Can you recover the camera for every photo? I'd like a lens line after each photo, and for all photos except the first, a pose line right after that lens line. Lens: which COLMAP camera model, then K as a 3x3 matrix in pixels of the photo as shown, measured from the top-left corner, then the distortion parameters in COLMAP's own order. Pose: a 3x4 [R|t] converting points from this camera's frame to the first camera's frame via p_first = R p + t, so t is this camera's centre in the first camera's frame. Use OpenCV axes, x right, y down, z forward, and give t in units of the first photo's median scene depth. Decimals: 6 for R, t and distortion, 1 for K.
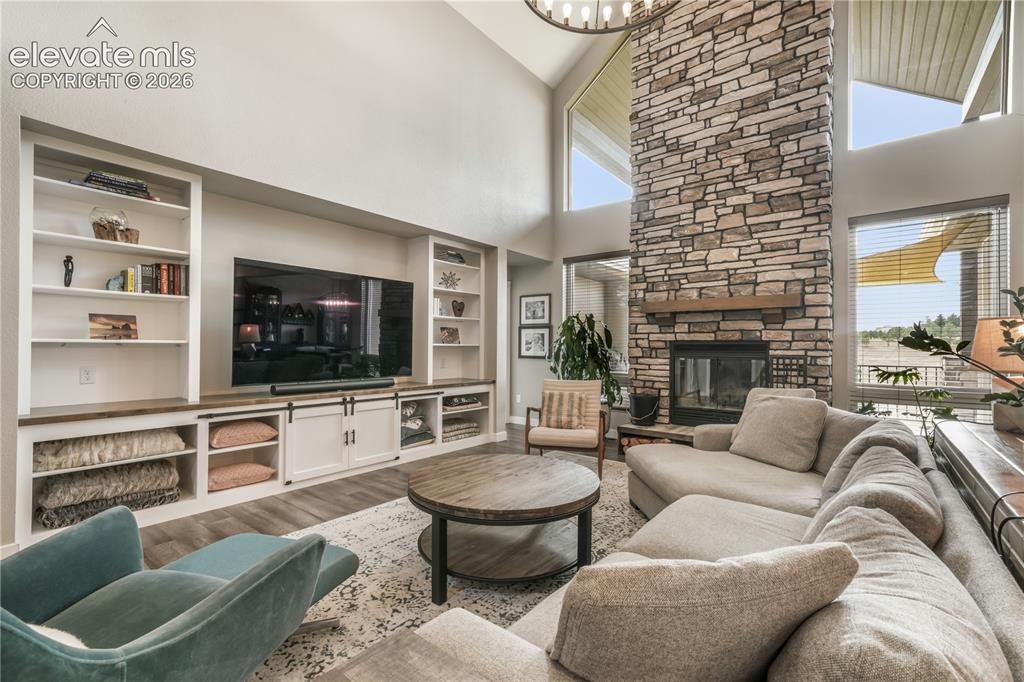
lens RADIAL K [[447.6, 0, 507.3], [0, 447.6, 343.2], [0, 0, 1]] dist [0.000753, 0.000296]
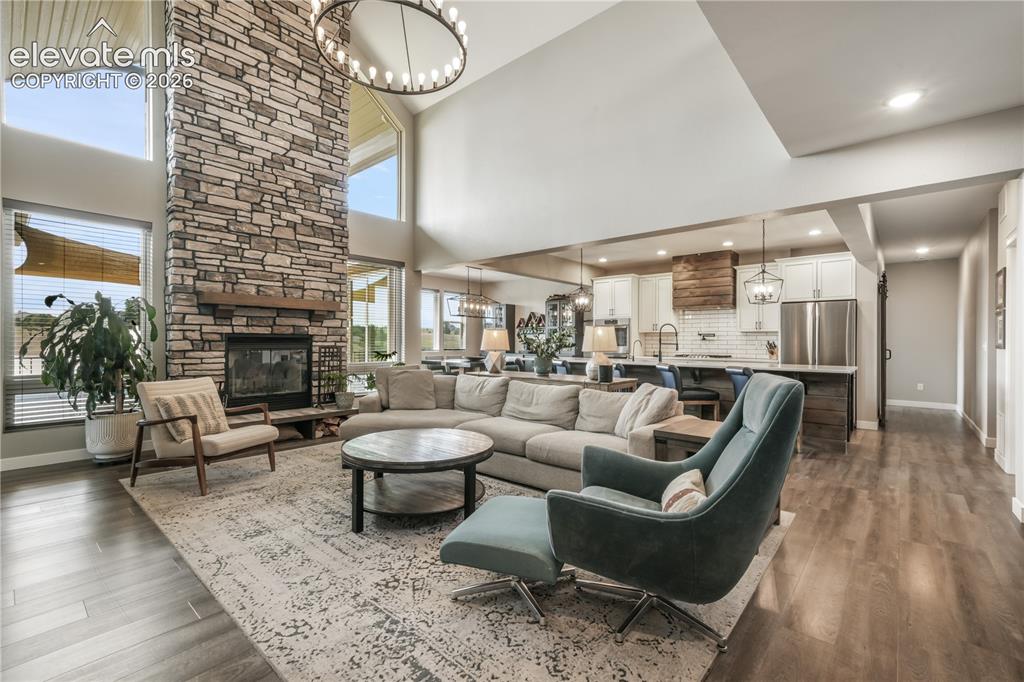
lens RADIAL K [[447.6, 0, 508.0], [0, 447.6, 343.0], [0, 0, 1]] dist [0.000753, 0.000296]
pose [[0.038481, -0.007414, 0.999232, -0.637070], [-0.011781, 0.999900, 0.007873, 0.001255], [-0.999190, -0.012074, 0.038389, 0.352465]]
